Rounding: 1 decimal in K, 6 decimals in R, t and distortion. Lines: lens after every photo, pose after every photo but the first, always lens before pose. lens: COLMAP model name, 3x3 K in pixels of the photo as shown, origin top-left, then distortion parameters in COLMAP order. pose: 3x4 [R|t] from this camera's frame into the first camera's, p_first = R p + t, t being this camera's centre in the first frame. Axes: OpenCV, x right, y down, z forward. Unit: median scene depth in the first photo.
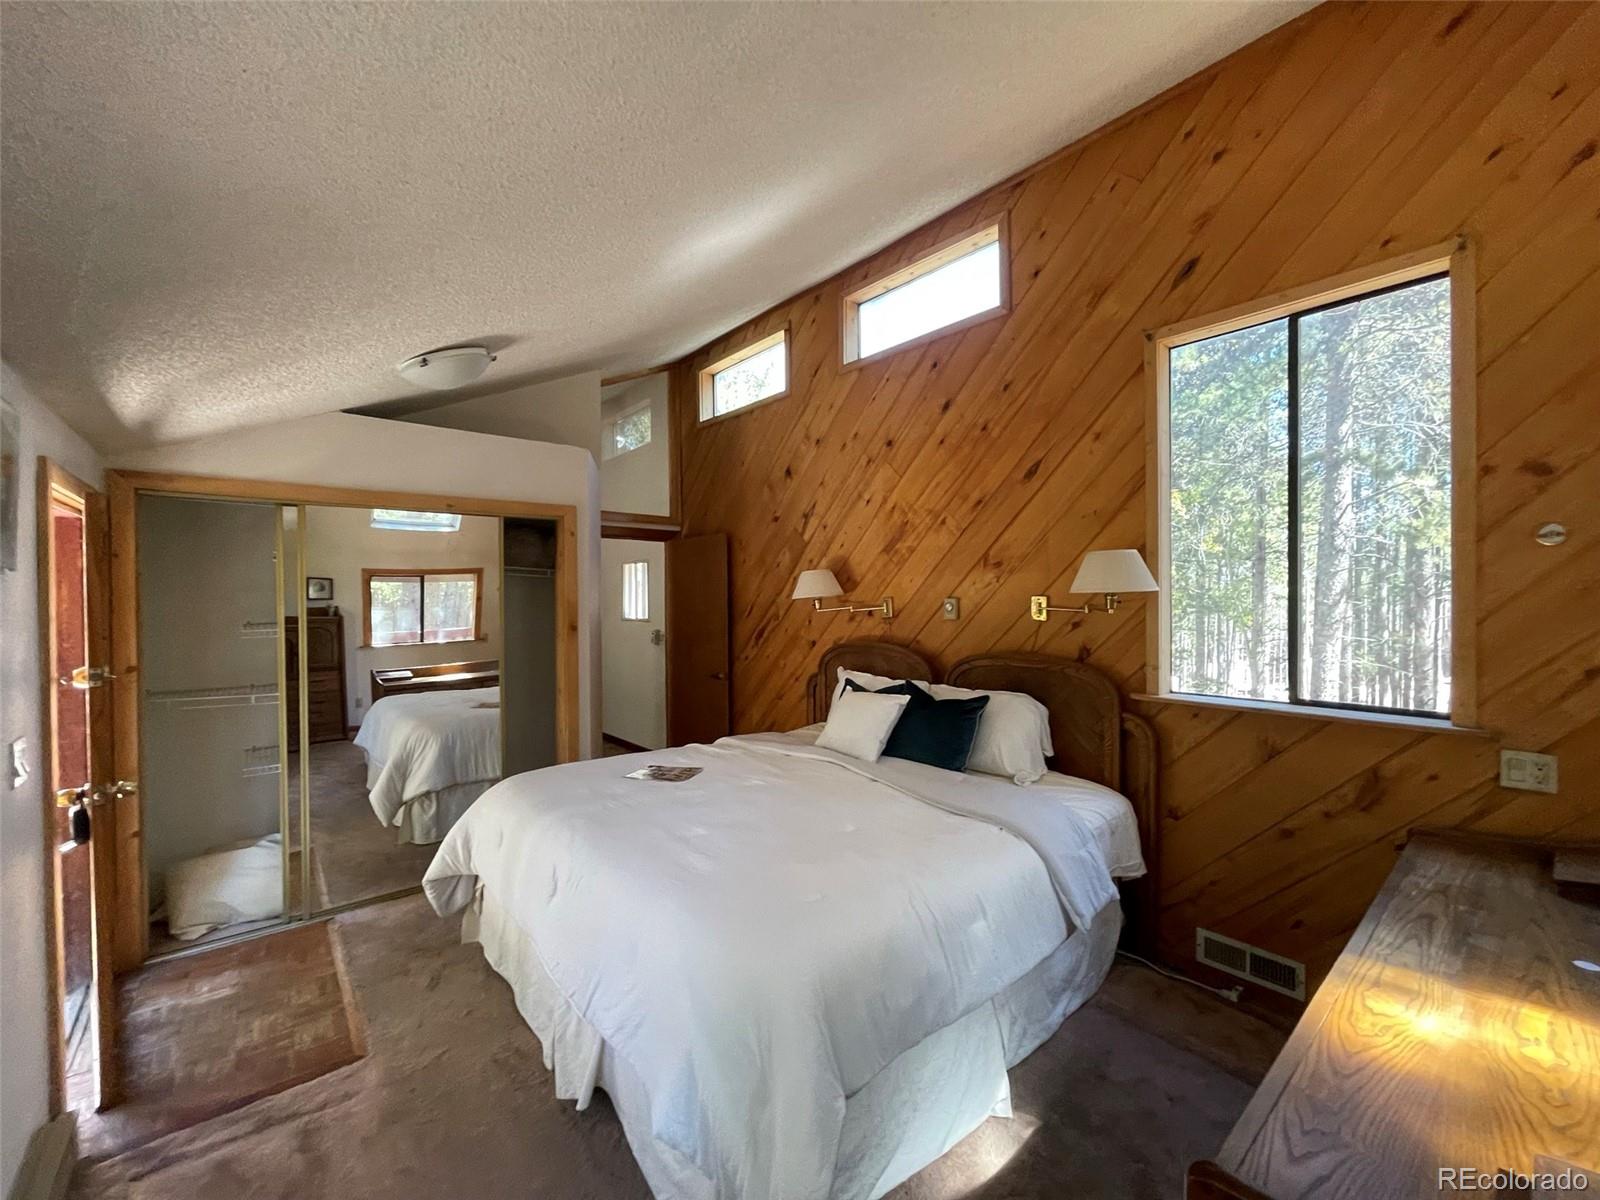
lens RADIAL K [[634.6, 0, 784.0], [0, 634.6, 598.6], [0, 0, 1]] dist [-0.008105, -0.000425]
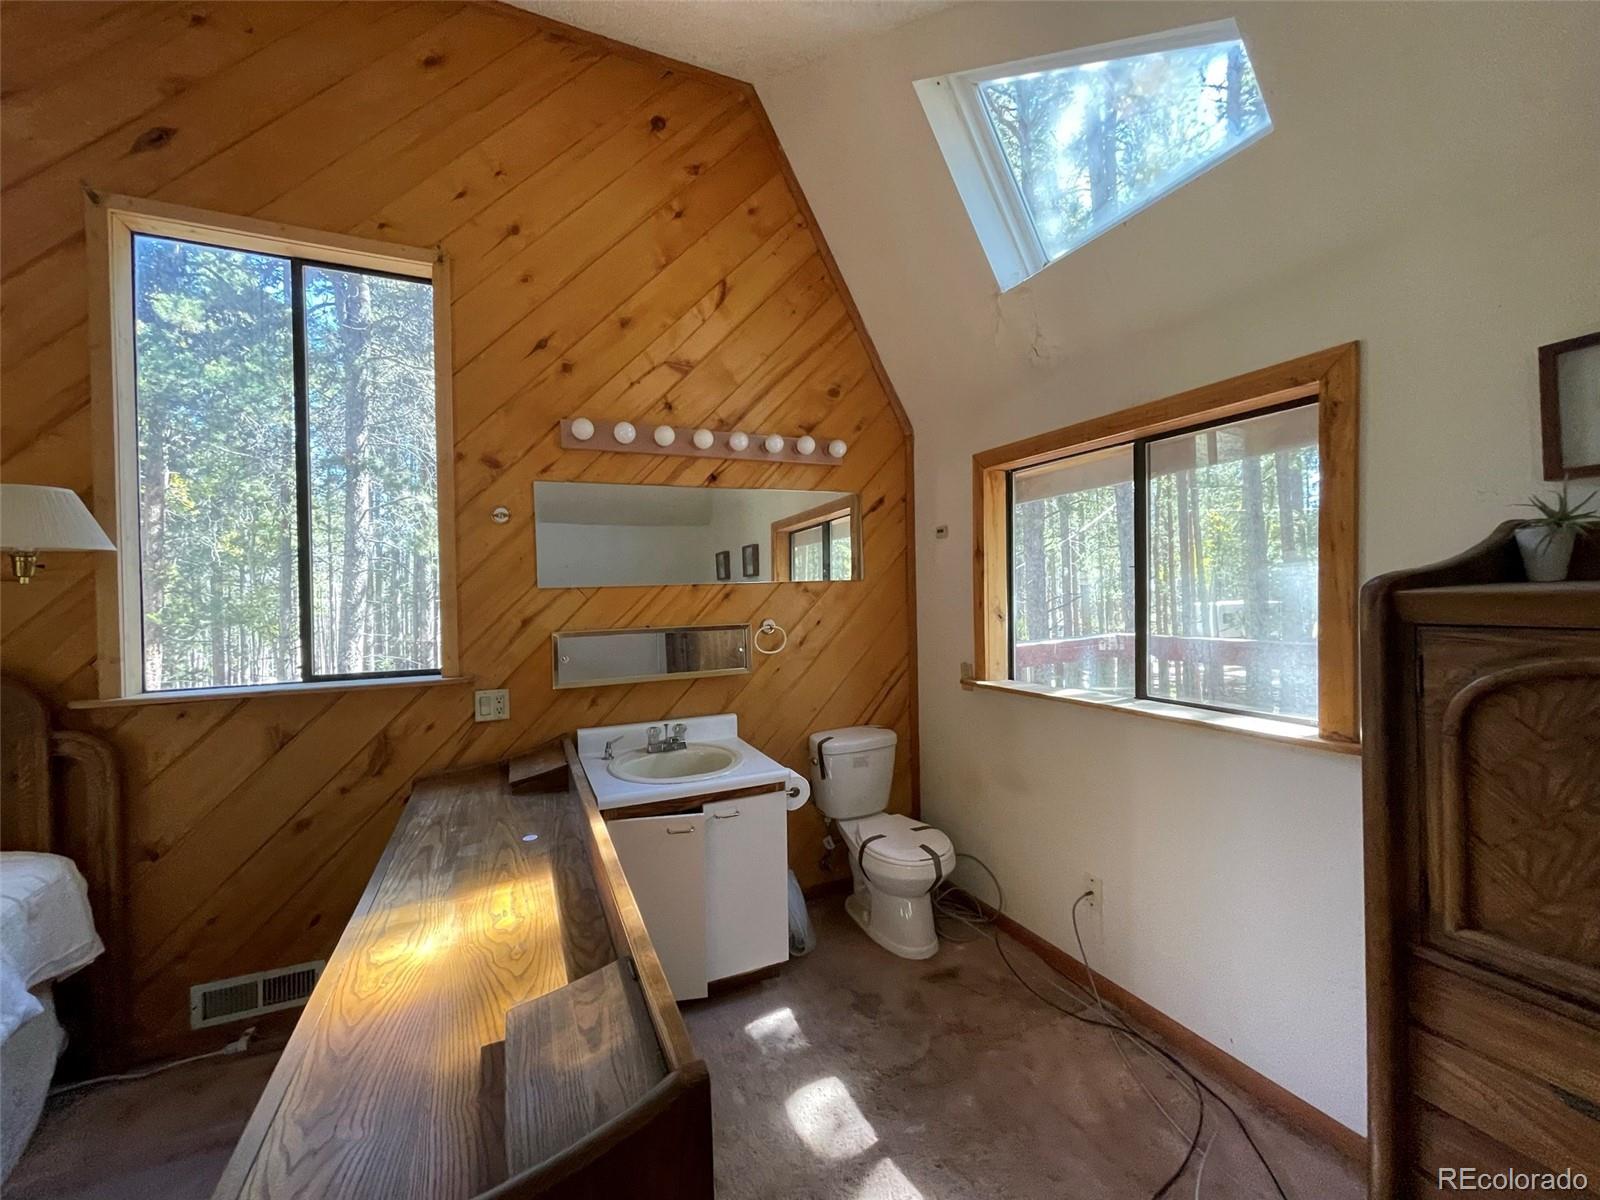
lens RADIAL K [[645.0, 0, 789.8], [0, 645.0, 602.7], [0, 0, 1]] dist [0.001411, 0.000141]
pose [[0.263197, -0.009214, 0.964698, 0.085449], [0.022942, 0.999731, 0.003289, 0.062138], [-0.964469, 0.021267, 0.263338, 0.069360]]
